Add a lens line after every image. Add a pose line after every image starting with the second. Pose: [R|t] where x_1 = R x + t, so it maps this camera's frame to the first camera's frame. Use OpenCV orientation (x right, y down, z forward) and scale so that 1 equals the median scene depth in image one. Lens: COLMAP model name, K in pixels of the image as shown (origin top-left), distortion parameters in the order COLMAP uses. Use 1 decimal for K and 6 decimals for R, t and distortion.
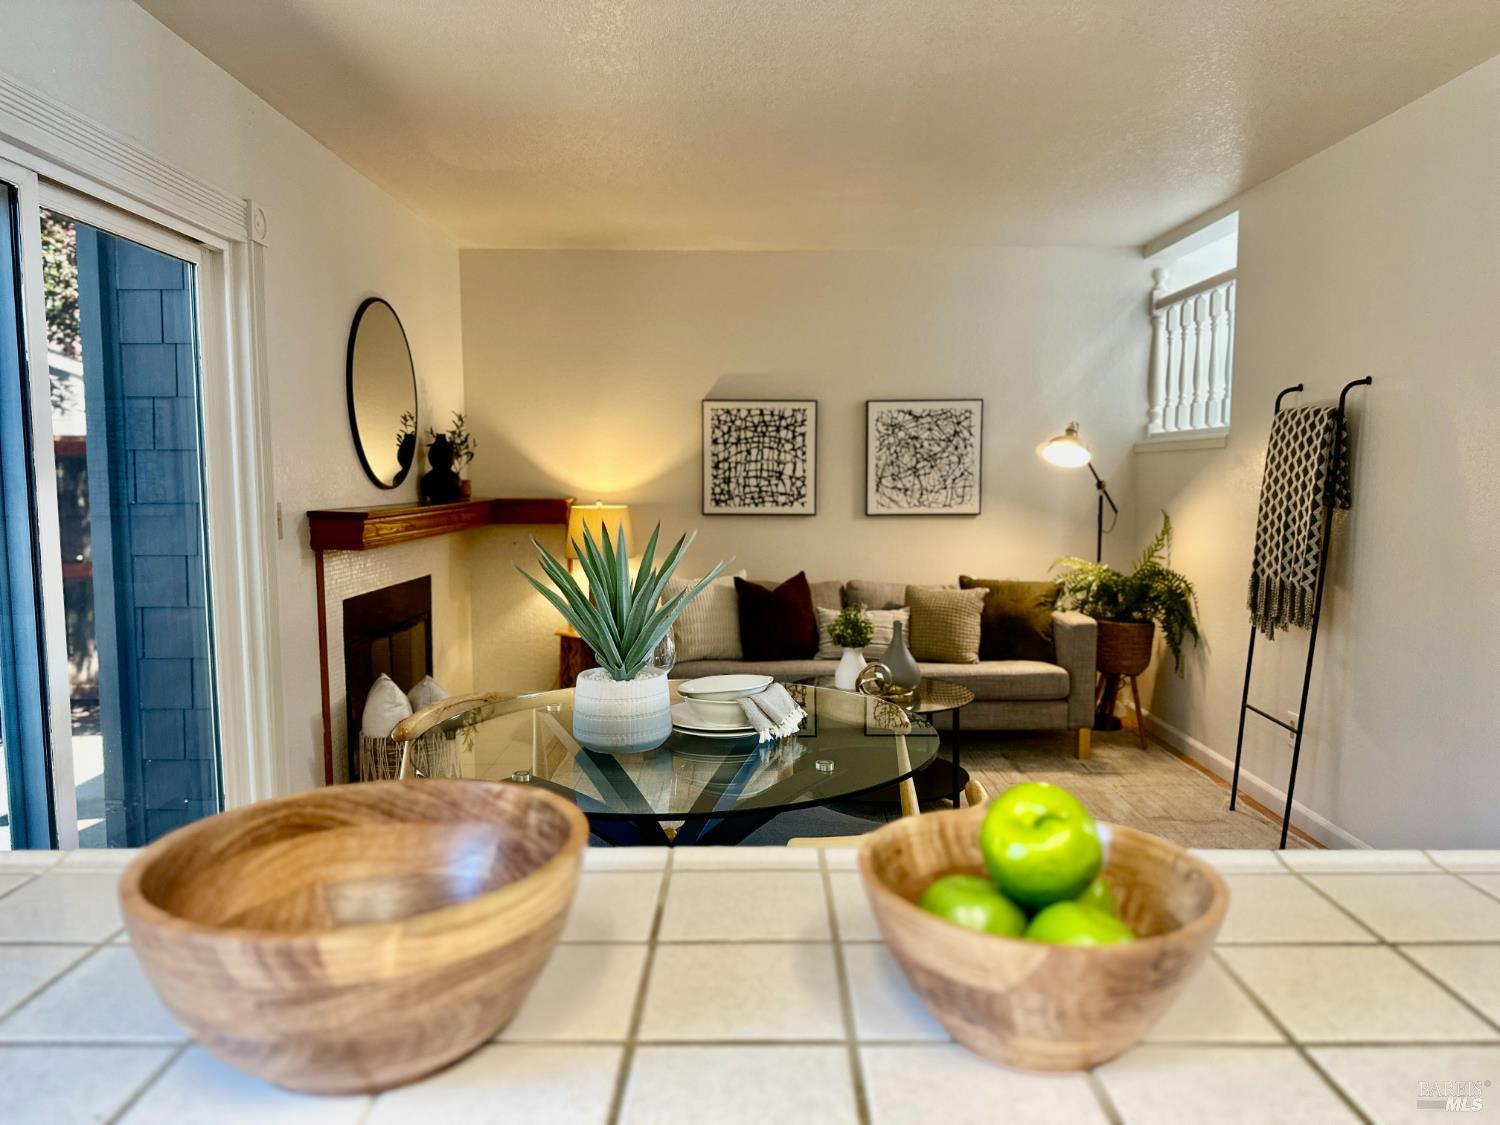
lens RADIAL K [[1097.8, 0, 751.1], [0, 1097.8, 566.3], [0, 0, 1]] dist [0.004162, -0.001874]
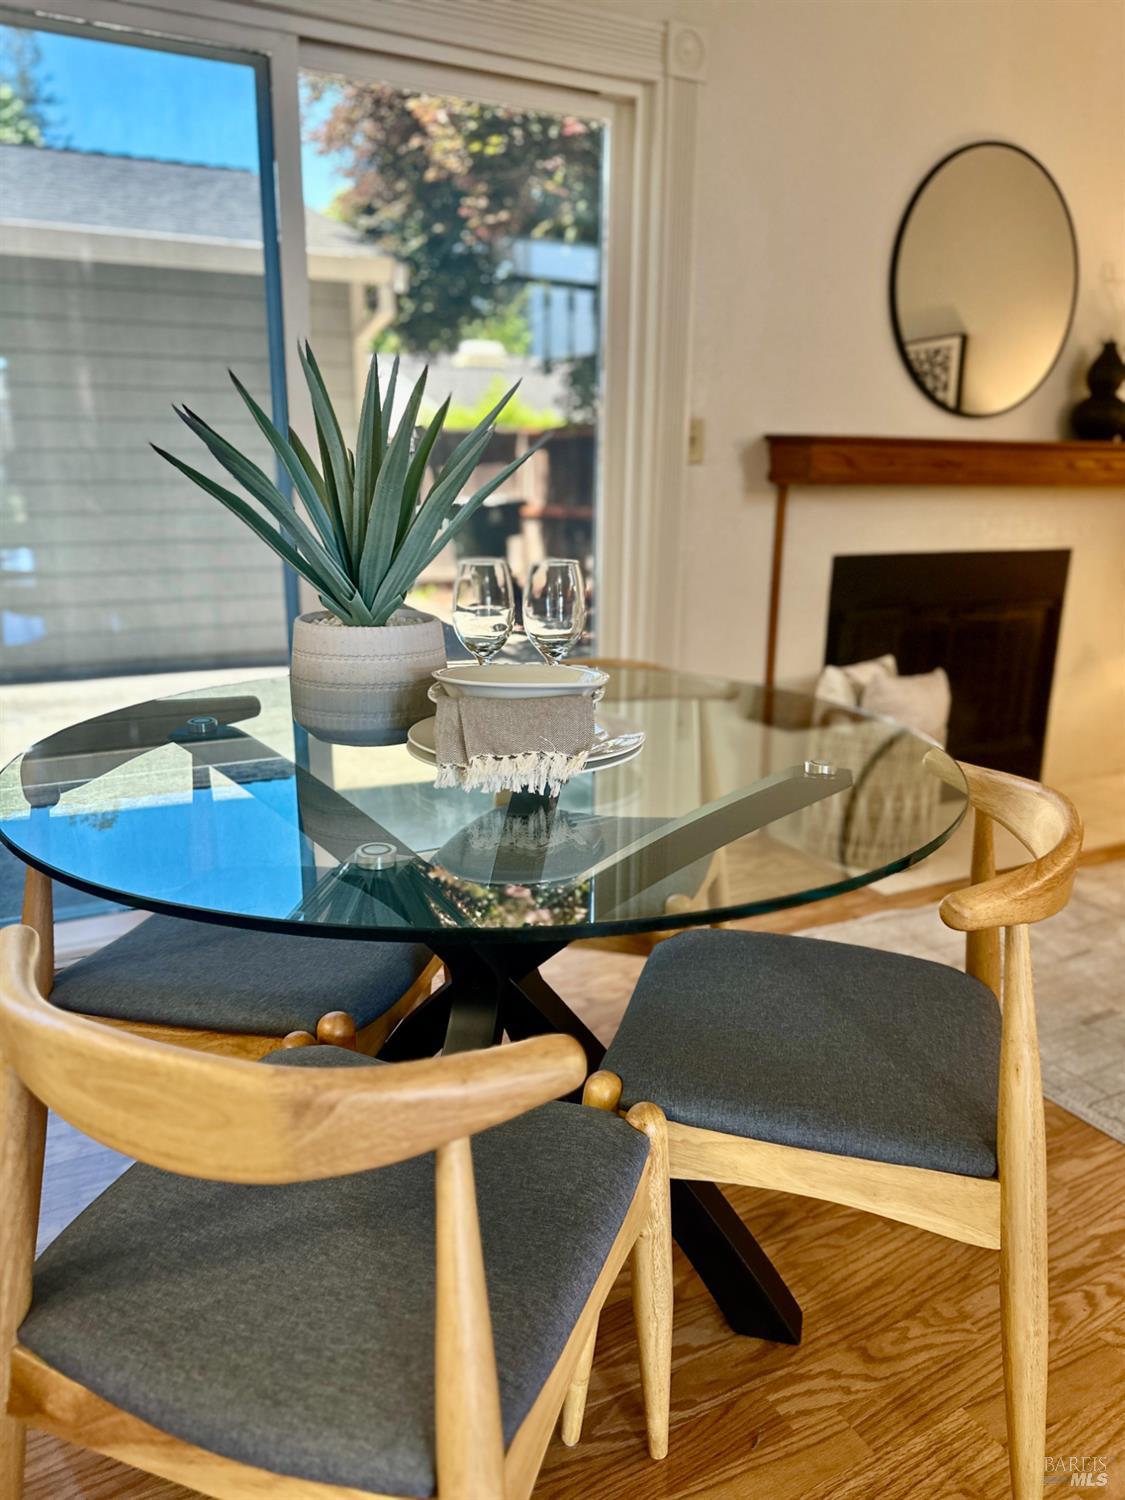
lens RADIAL K [[1097.8, 0, 560.3], [0, 1097.8, 749.2], [0, 0, 1]] dist [0.004162, -0.001874]
pose [[0.459560, 0.231707, -0.857389, 0.307784], [-0.088948, 0.972523, 0.215146, 0.016447], [0.883681, -0.022609, 0.467543, 0.533177]]
